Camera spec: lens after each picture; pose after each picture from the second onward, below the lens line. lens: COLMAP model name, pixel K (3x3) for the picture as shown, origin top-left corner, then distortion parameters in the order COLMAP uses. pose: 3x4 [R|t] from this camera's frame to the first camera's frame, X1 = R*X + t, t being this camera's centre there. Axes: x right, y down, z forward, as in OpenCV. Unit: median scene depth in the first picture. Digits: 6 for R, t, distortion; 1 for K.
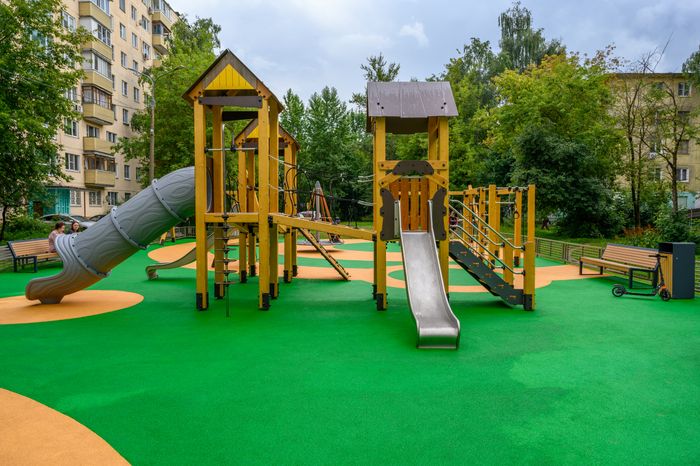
lens RADIAL K [[479.8, 0, 350.0], [0, 479.8, 233.0], [0, 0, 1]] dist [-0.006732, 0.001762]
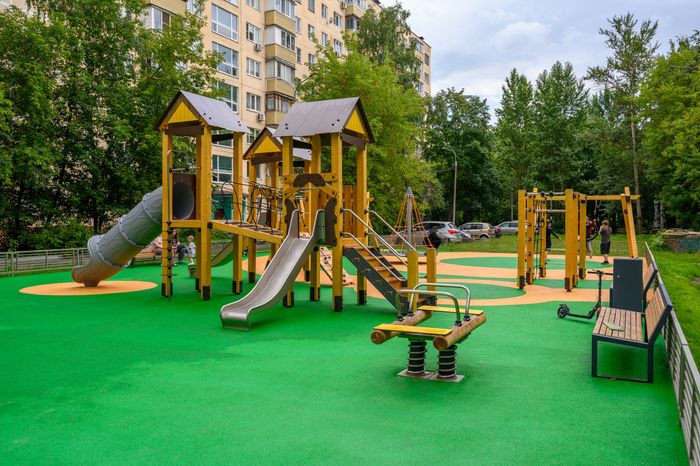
lens RADIAL K [[597.0, 0, 350.0], [0, 597.0, 233.0], [0, 0, 1]] dist [-0.001002, 0.001205]
pose [[0.894336, 0.015412, -0.447131, 0.144443], [-0.025533, 0.999536, -0.016617, 0.001157], [0.446667, 0.026278, 0.894314, -0.033129]]
